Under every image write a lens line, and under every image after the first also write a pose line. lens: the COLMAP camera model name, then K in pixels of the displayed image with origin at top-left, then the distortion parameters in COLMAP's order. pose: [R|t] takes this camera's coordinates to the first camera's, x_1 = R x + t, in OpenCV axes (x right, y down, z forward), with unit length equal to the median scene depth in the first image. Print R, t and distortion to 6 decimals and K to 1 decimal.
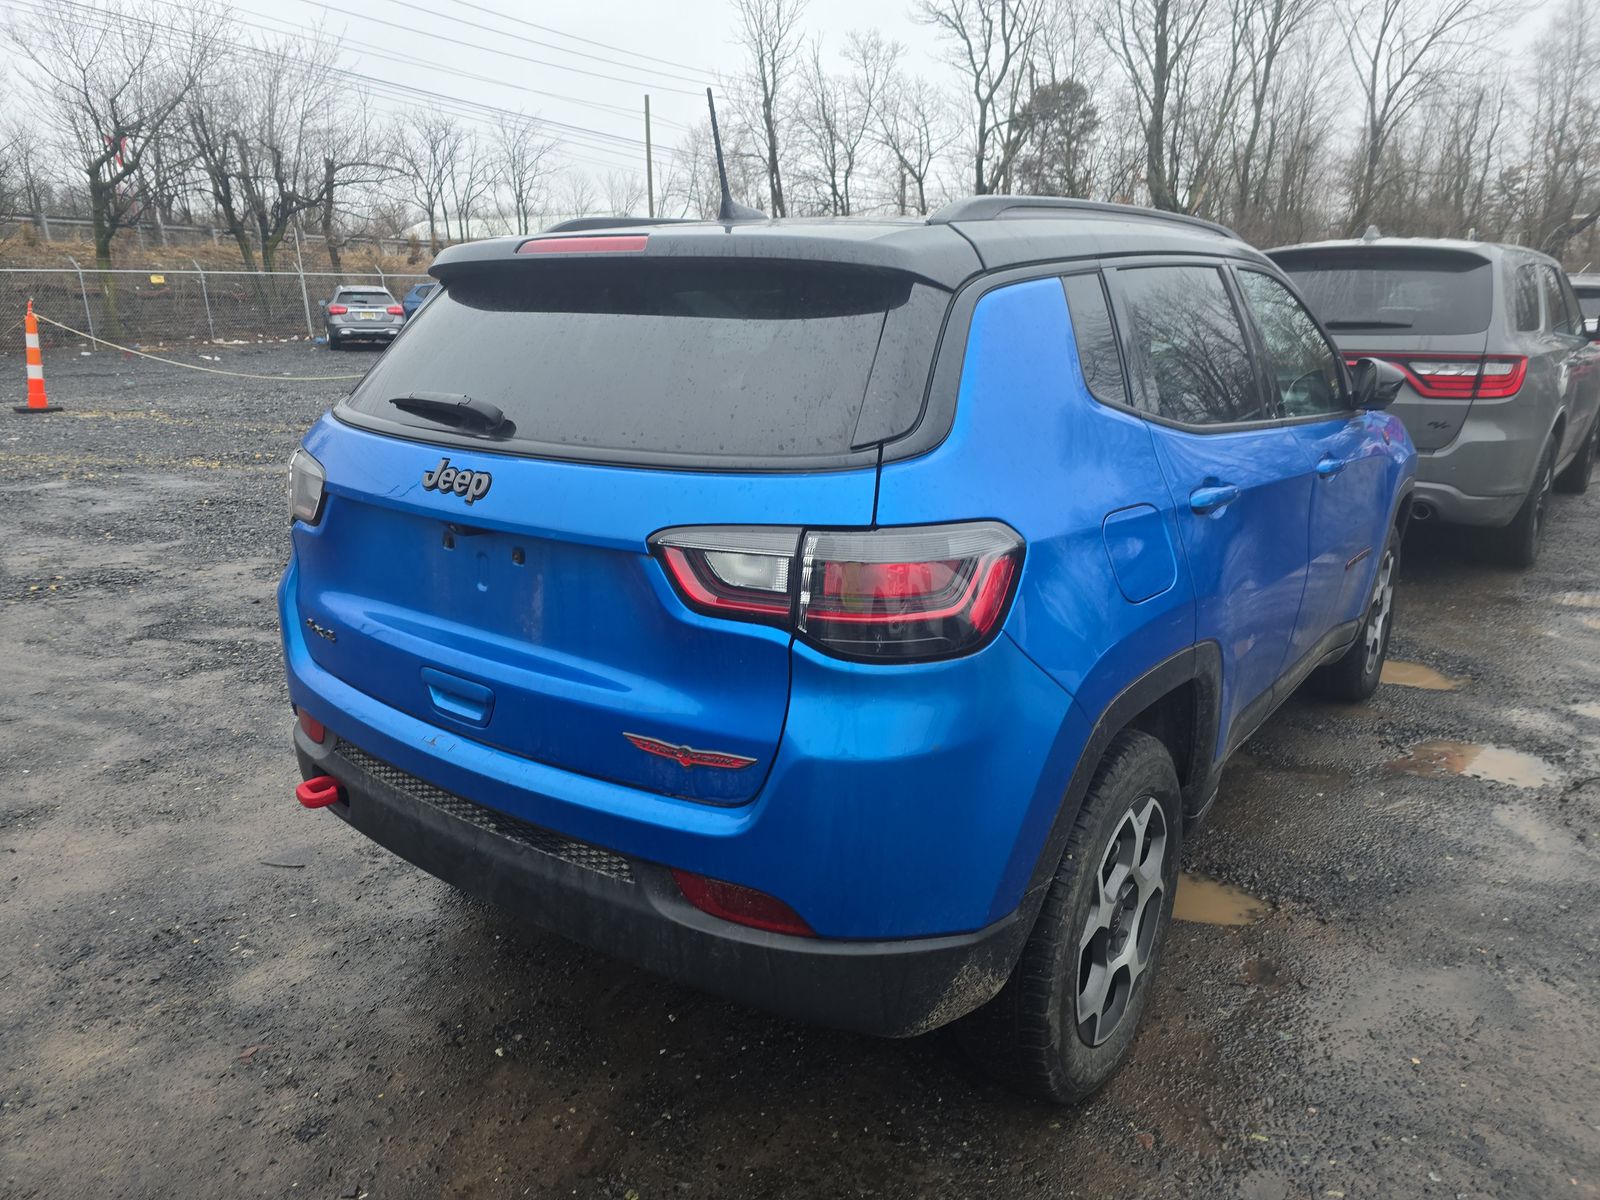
lens RADIAL K [[1075.6, 0, 793.6], [0, 1075.6, 598.7], [0, 0, 1]] dist [0.056279, -0.049365]
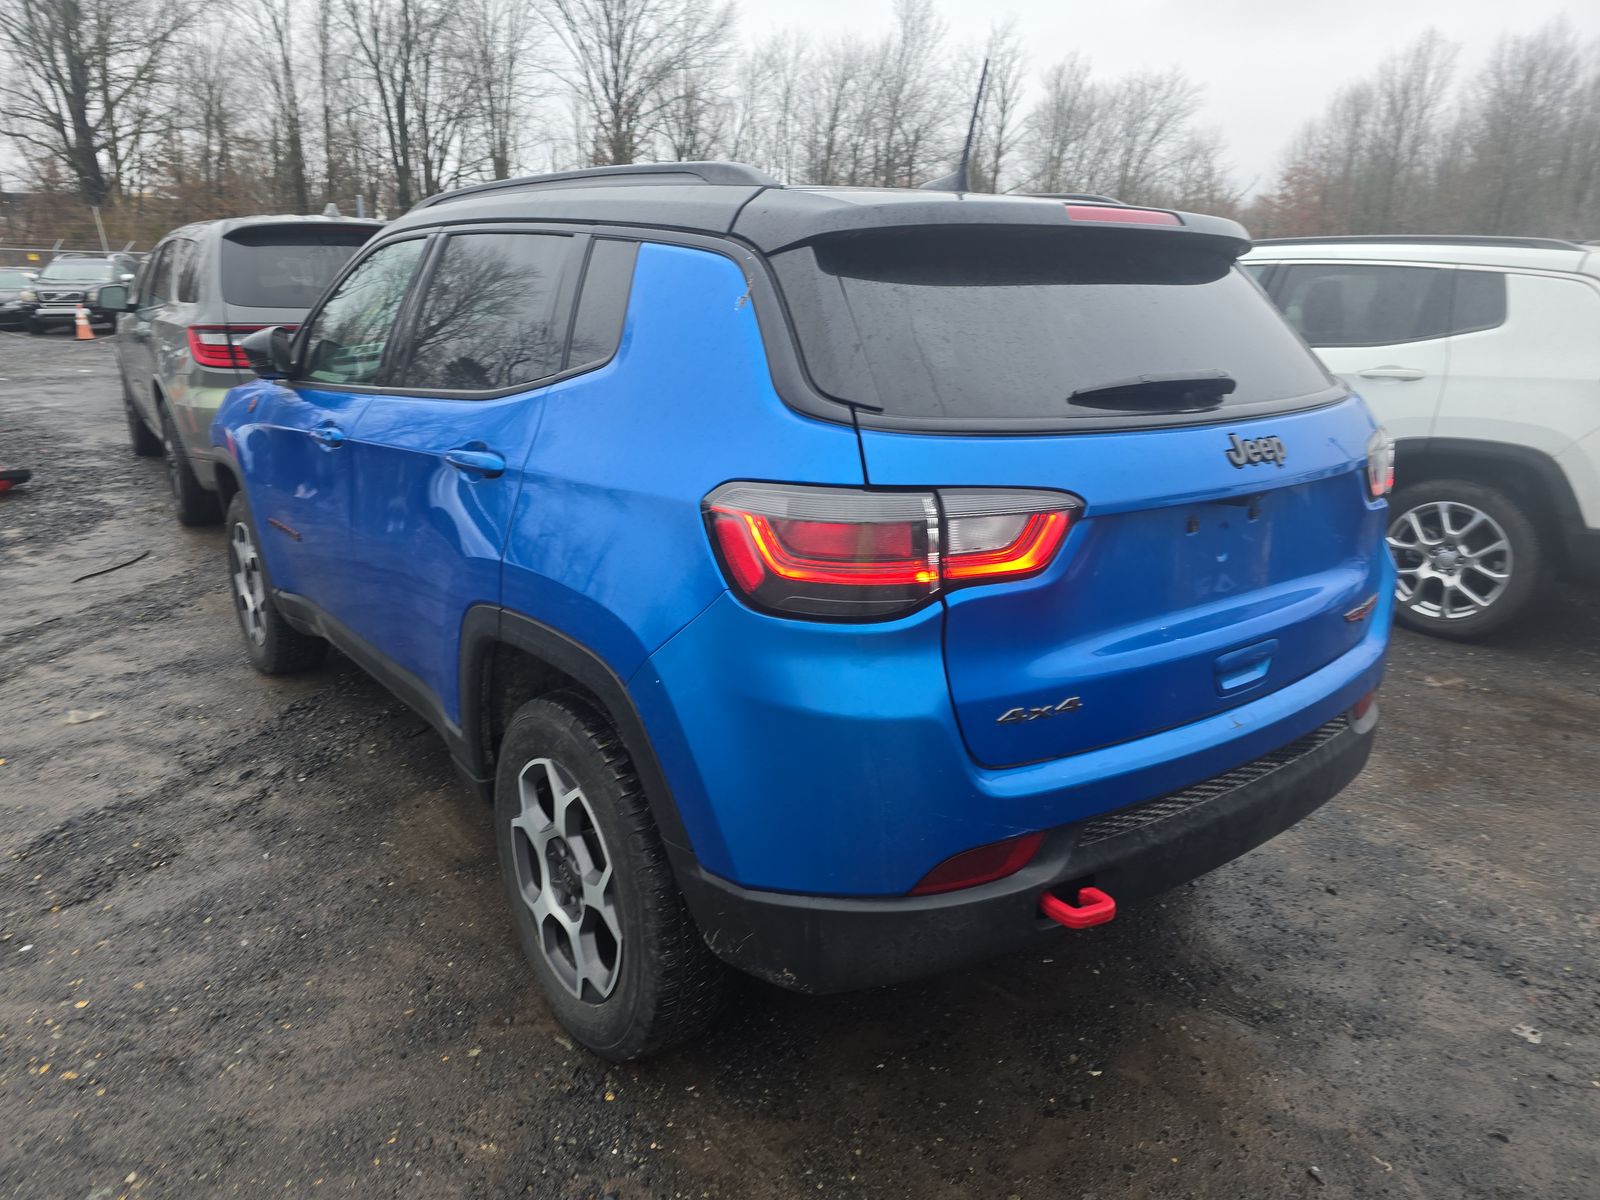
lens RADIAL K [[1075.6, 0, 793.6], [0, 1075.6, 598.7], [0, 0, 1]] dist [0.056279, -0.049365]
pose [[0.286725, -0.272628, 0.918402, -1.371544], [0.249215, 0.946874, 0.203276, -0.285736], [-0.925030, 0.170595, 0.339436, 1.057263]]
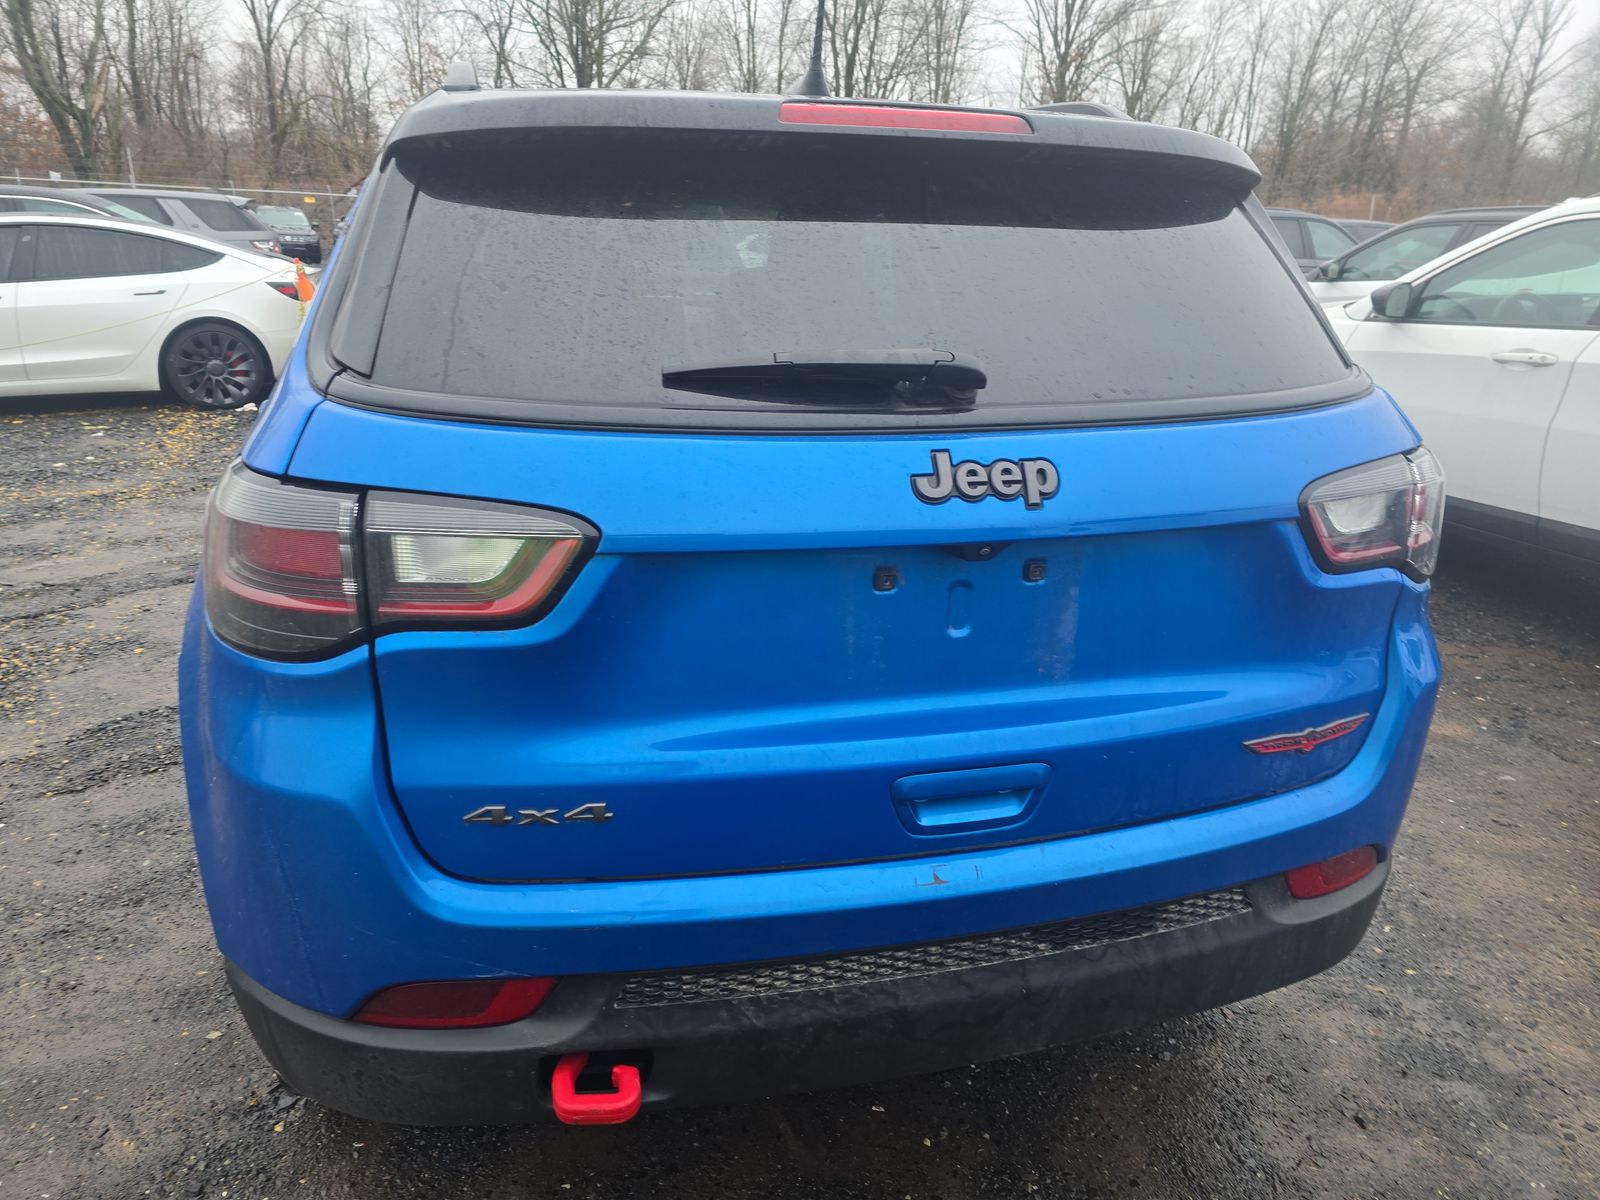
lens RADIAL K [[1075.6, 0, 793.6], [0, 1075.6, 598.7], [0, 0, 1]] dist [0.056279, -0.049365]
pose [[0.623994, -0.243699, 0.742457, -0.869585], [0.193273, 0.968738, 0.155537, -0.159813], [-0.757151, 0.046442, 0.651587, 0.652162]]
